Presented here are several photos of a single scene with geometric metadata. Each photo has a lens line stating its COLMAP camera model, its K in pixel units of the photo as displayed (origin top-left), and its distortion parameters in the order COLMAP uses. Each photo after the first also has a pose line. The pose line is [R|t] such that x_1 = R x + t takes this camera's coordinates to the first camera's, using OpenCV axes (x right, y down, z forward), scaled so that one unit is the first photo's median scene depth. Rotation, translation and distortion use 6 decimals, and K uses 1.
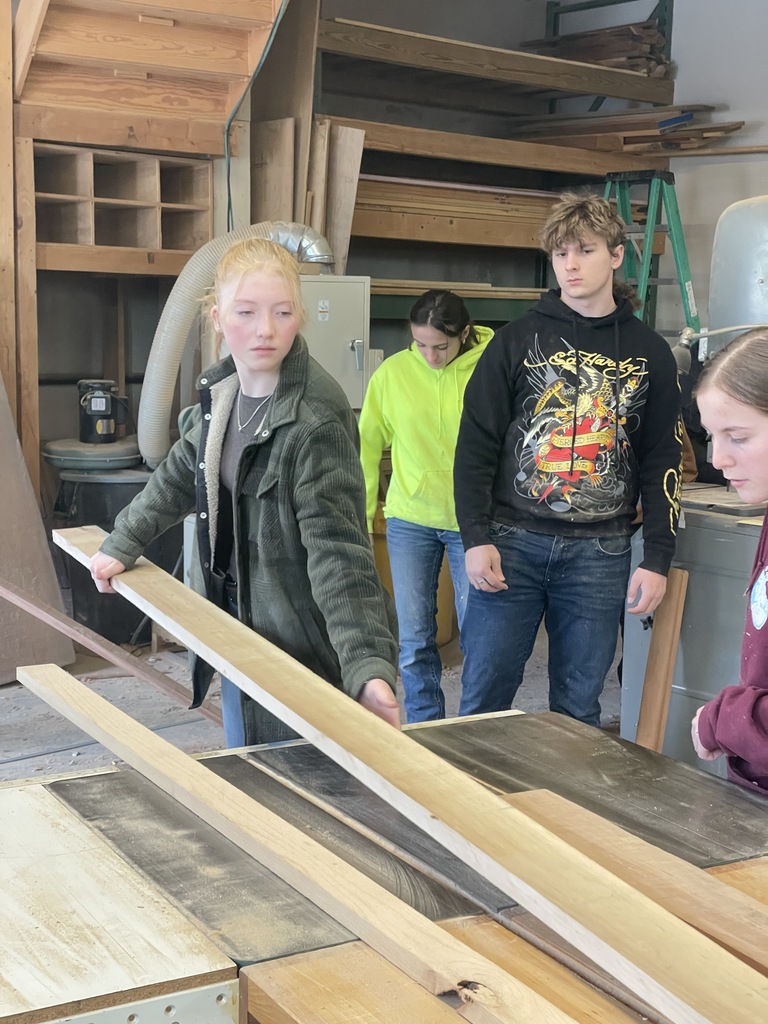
lens RADIAL K [[1504.7, 0, 385.6], [0, 1504.7, 507.9], [0, 0, 1]] dist [0.126086, 0.000000]
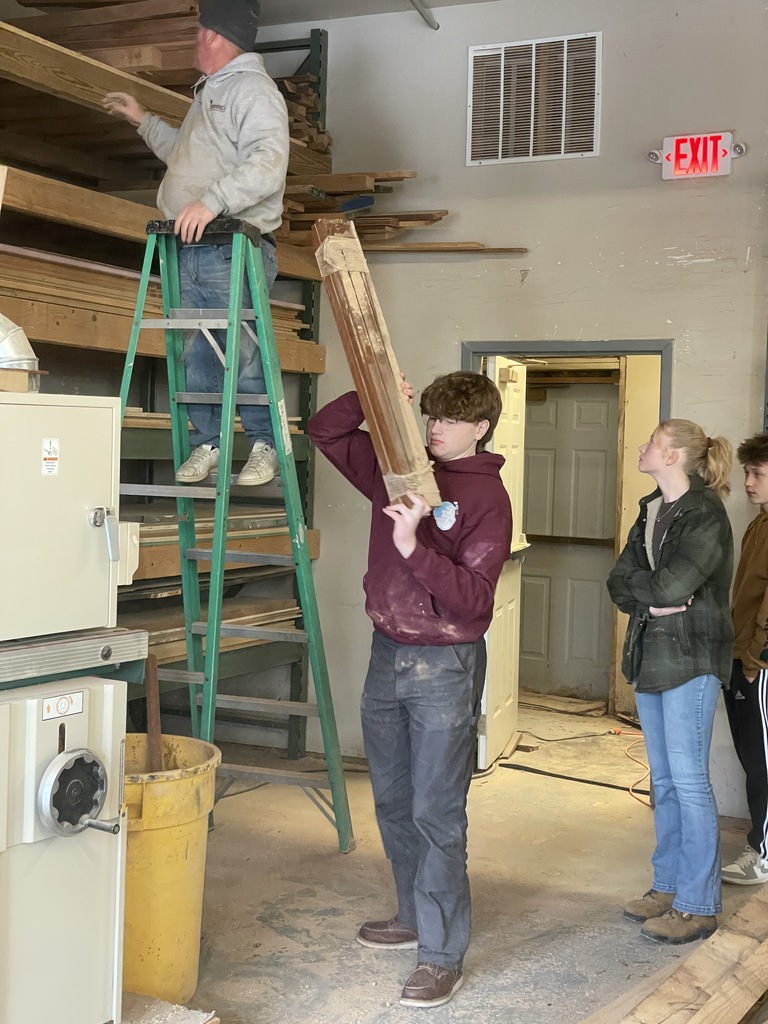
lens RADIAL K [[1504.7, 0, 390.2], [0, 1504.7, 510.6], [0, 0, 1]] dist [0.126086, 0.000000]
pose [[0.916761, -0.011569, 0.399269, -0.129995], [0.041828, 0.996865, -0.067155, -0.059977], [-0.397241, 0.078265, 0.914371, 0.388050]]
